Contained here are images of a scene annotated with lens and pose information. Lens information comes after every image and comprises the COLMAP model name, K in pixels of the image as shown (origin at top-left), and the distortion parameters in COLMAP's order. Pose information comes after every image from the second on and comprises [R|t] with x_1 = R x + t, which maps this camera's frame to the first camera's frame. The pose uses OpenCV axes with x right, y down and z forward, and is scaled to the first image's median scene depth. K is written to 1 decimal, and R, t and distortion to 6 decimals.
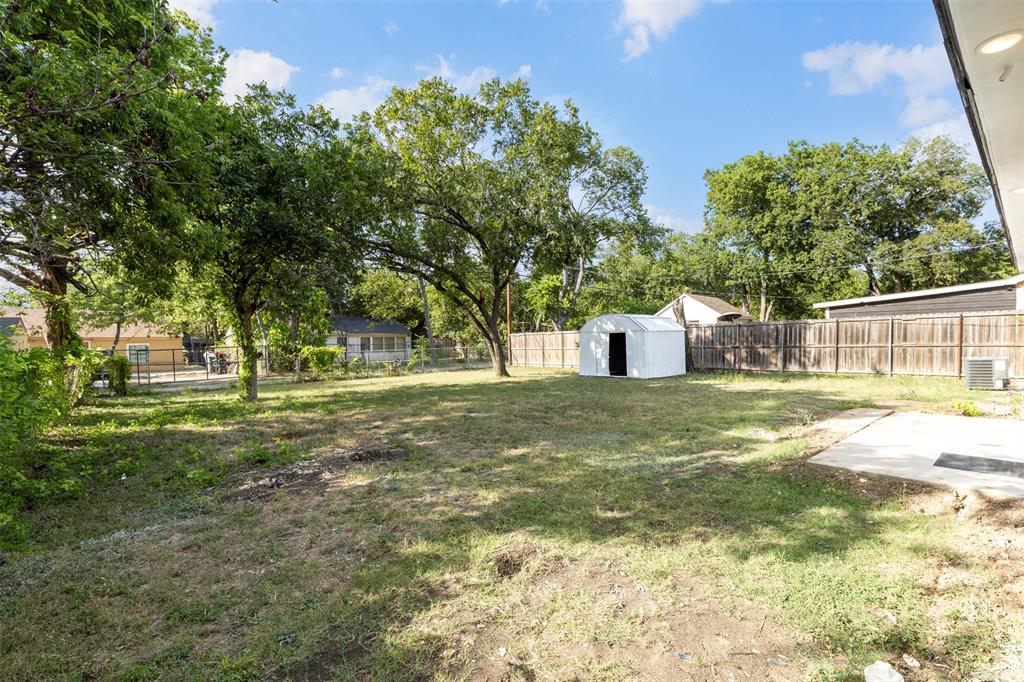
lens RADIAL K [[458.3, 0, 518.6], [0, 458.3, 341.3], [0, 0, 1]] dist [0.000102, -0.000471]
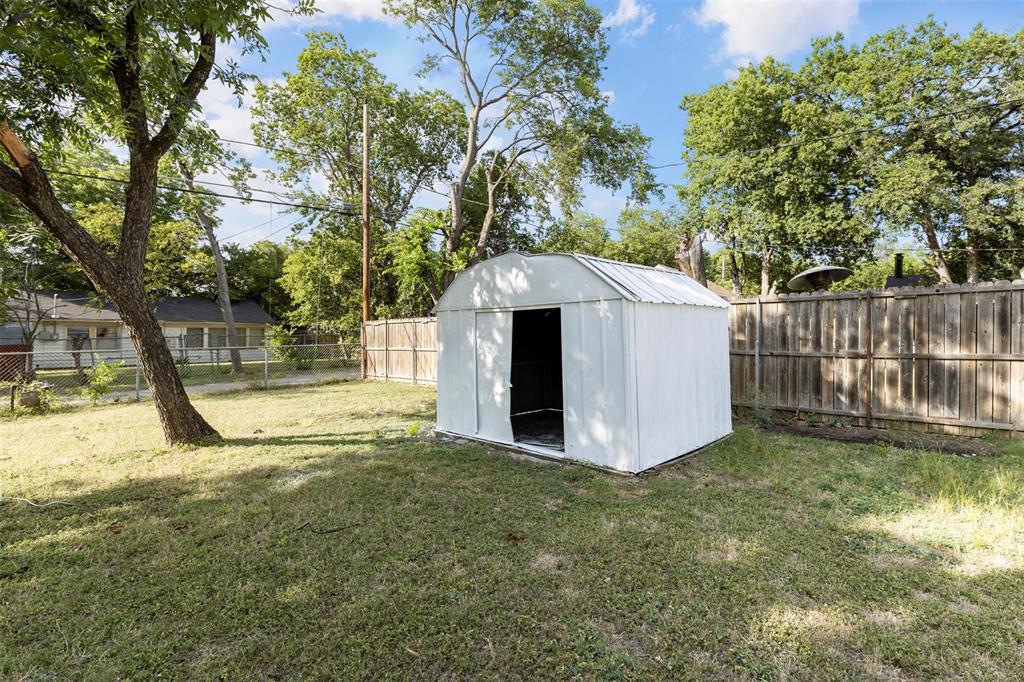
lens RADIAL K [[458.3, 0, 518.6], [0, 458.3, 341.3], [0, 0, 1]] dist [0.000102, -0.000471]
pose [[0.993717, 0.008092, 0.111625, 0.111061], [-0.009052, 0.999926, 0.008100, 0.001056], [-0.111551, -0.009059, 0.993717, 0.450715]]
